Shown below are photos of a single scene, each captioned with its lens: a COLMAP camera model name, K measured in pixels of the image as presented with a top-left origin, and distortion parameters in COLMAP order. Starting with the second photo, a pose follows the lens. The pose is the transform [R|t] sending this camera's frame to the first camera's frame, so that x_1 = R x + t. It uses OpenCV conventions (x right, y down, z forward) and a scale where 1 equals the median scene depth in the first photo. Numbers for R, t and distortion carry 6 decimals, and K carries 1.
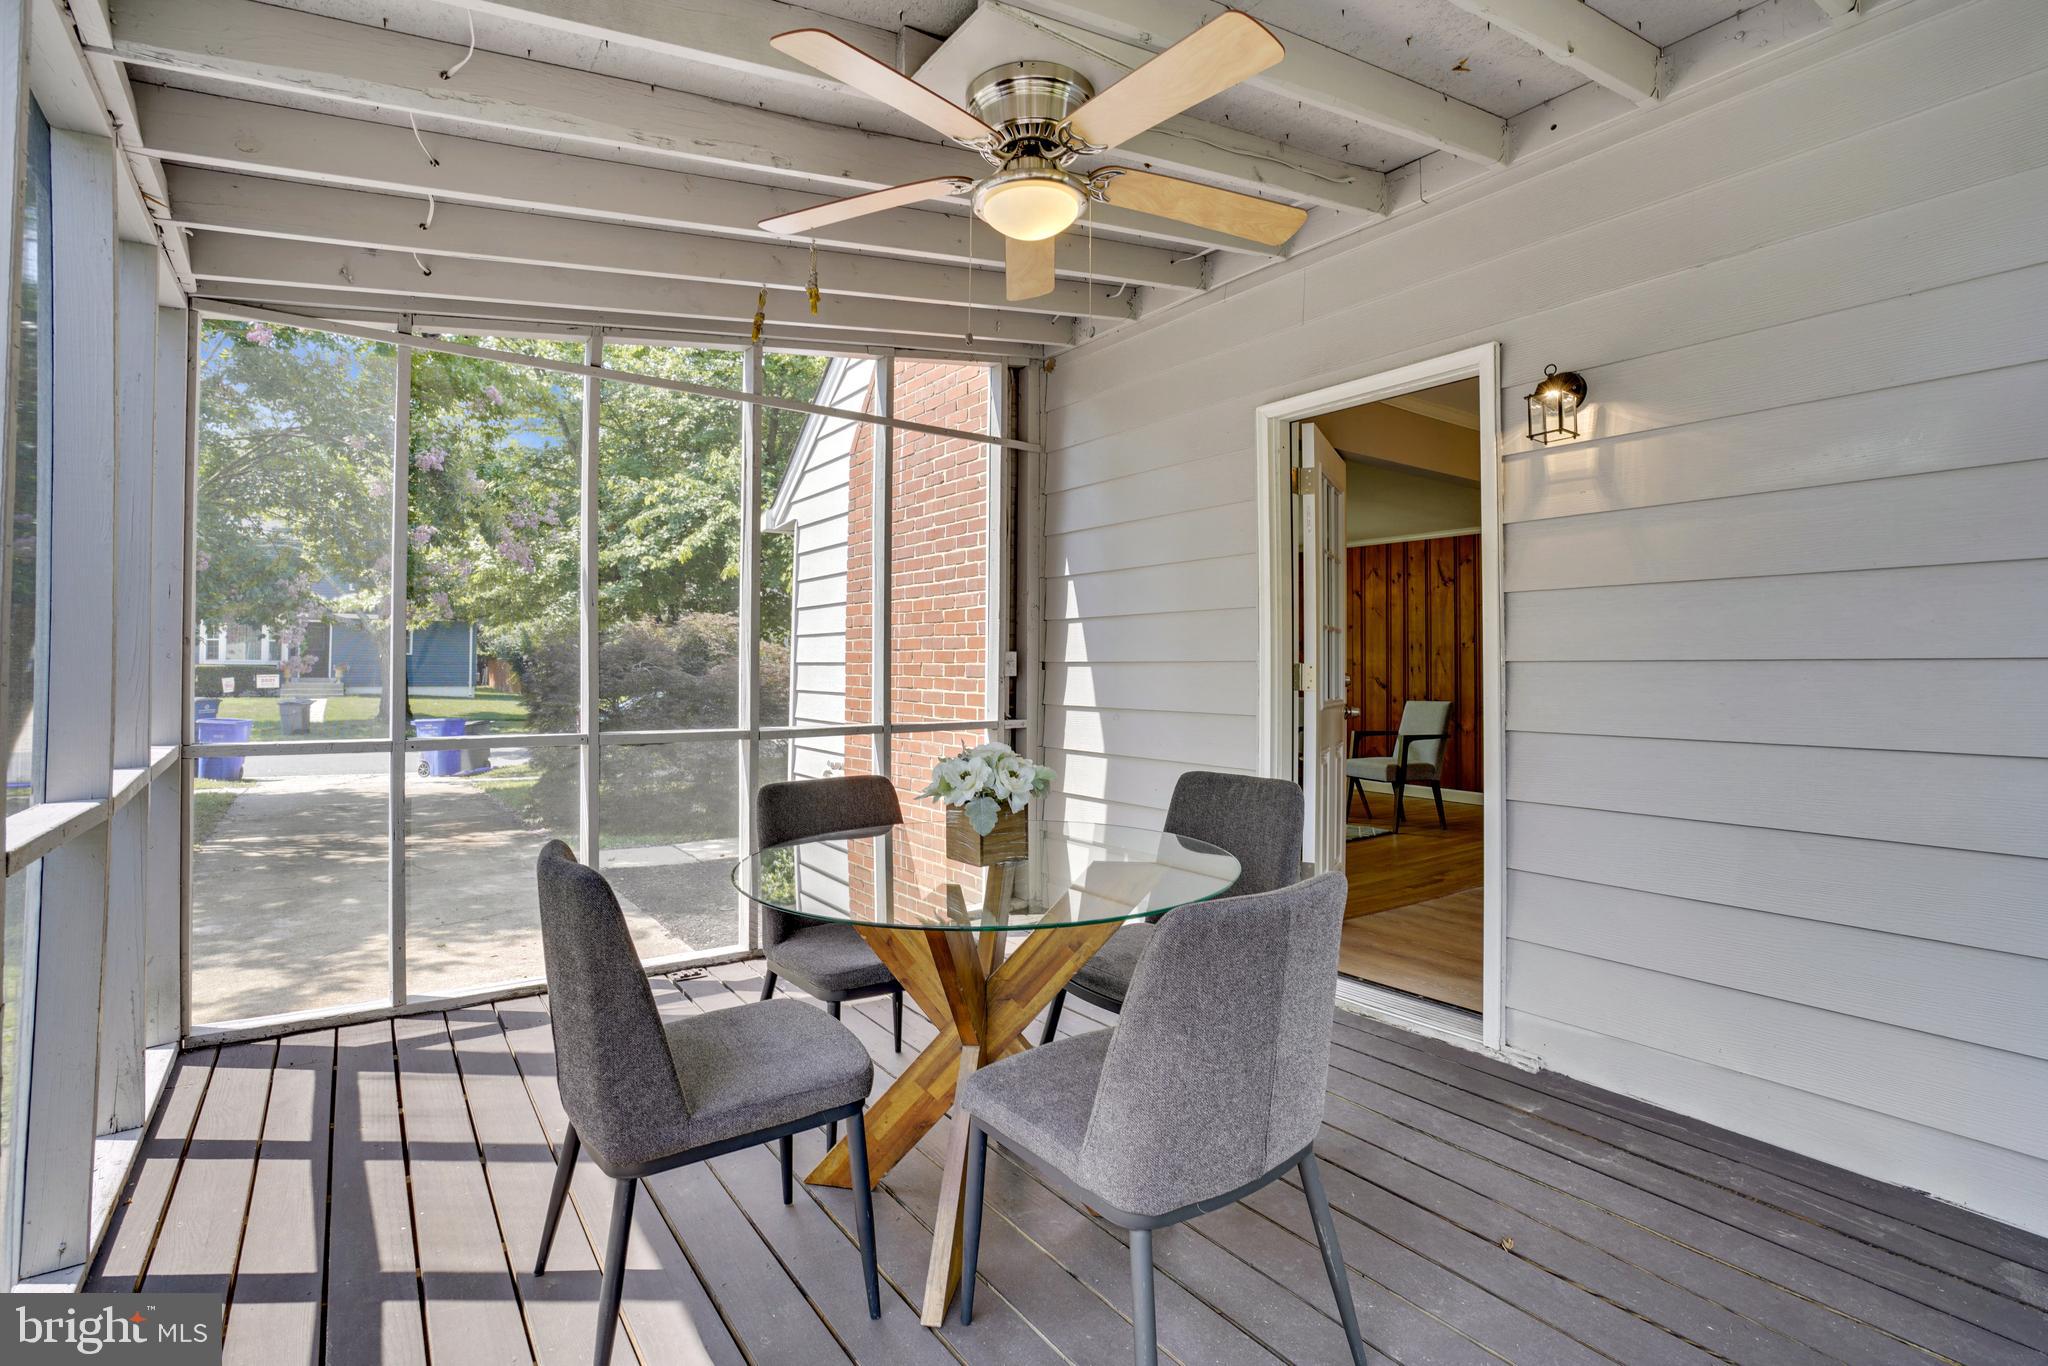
lens RADIAL K [[952.7, 0, 1021.7], [0, 952.7, 665.5], [0, 0, 1]] dist [-0.041102, 0.012664]
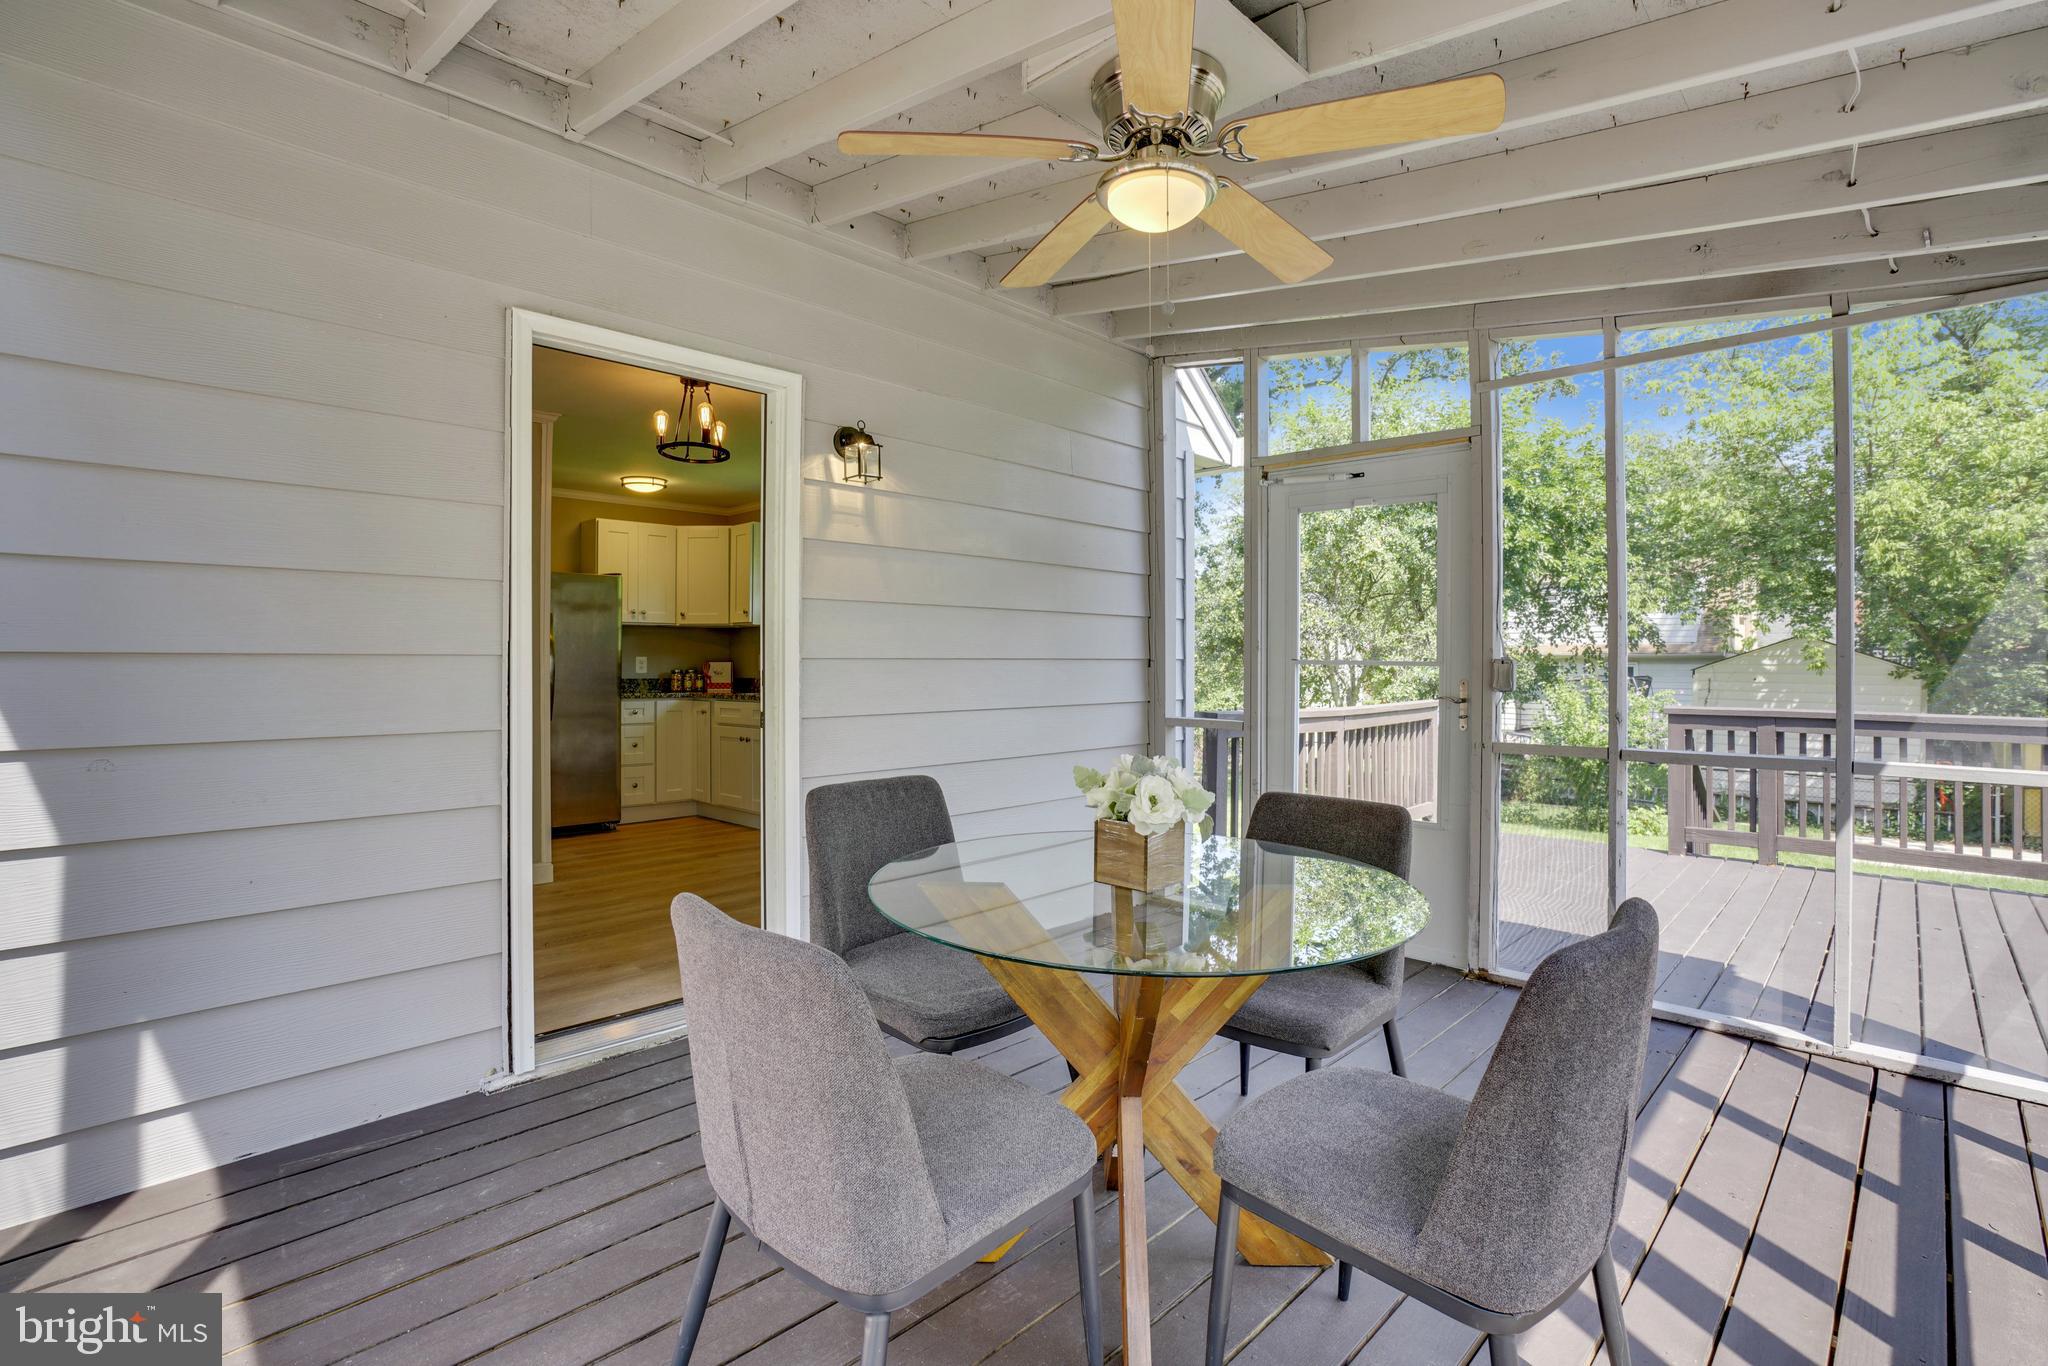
lens RADIAL K [[952.7, 0, 1021.7], [0, 952.7, 665.5], [0, 0, 1]] dist [-0.041102, 0.012664]
pose [[-0.163305, -0.008002, 0.986543, -0.735577], [-0.010112, 0.999928, 0.006437, -0.005481], [-0.986524, -0.008925, -0.163374, 1.014386]]
